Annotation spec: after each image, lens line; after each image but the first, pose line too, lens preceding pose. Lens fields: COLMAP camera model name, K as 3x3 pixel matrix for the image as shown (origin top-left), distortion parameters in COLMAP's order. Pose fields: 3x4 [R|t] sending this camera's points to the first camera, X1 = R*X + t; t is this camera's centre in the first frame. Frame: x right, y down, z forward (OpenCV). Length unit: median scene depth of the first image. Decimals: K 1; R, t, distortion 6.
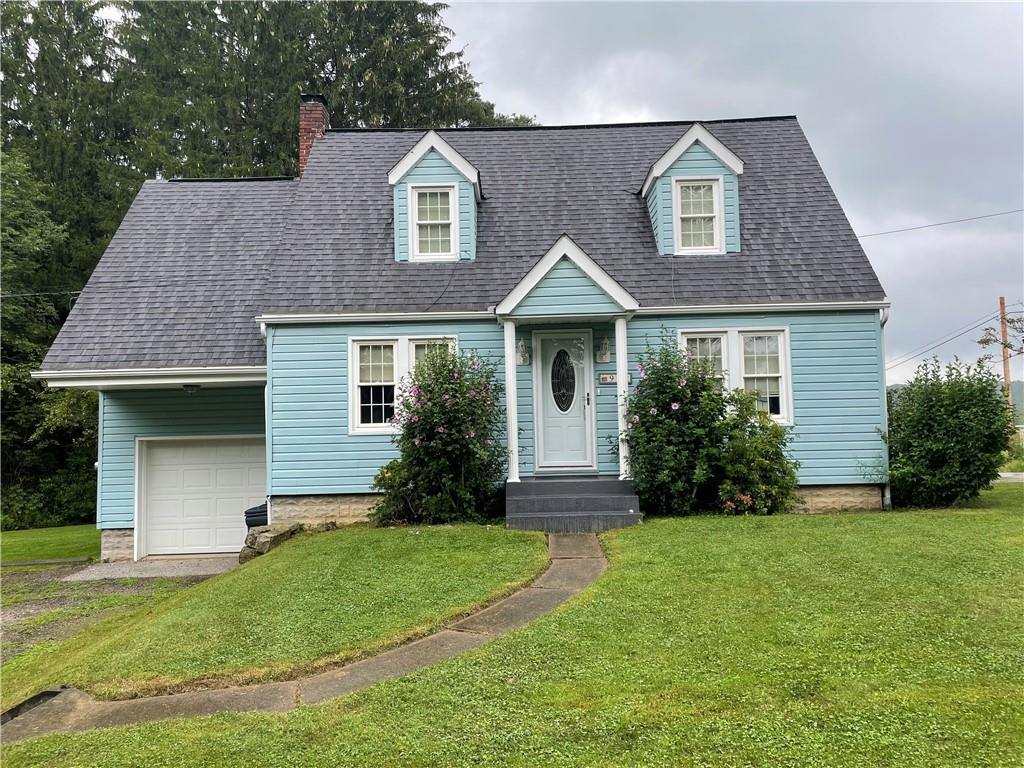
lens RADIAL K [[753.1, 0, 511.3], [0, 753.1, 359.1], [0, 0, 1]] dist [0.083837, -0.001200]
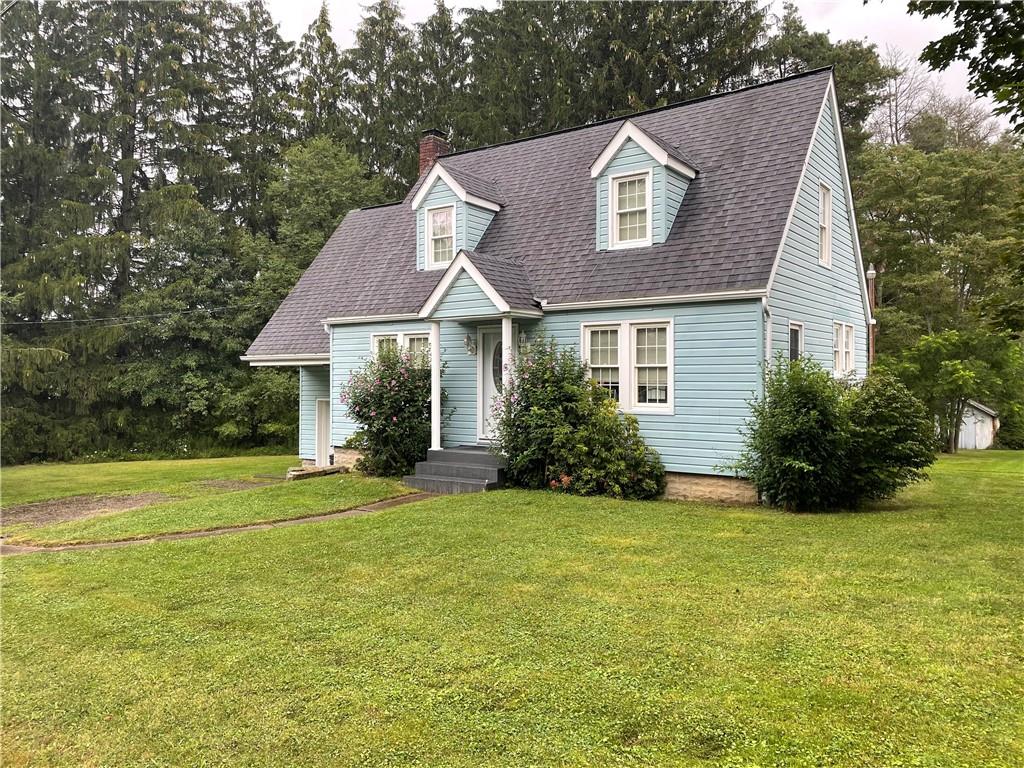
lens RADIAL K [[790.0, 0, 510.5], [0, 790.0, 386.0], [0, 0, 1]] dist [0.031427, -0.002290]
pose [[0.837269, 0.020516, -0.546407, 0.702732], [0.013907, 0.998174, 0.058788, -0.015746], [0.546615, -0.056820, 0.835454, -0.003511]]
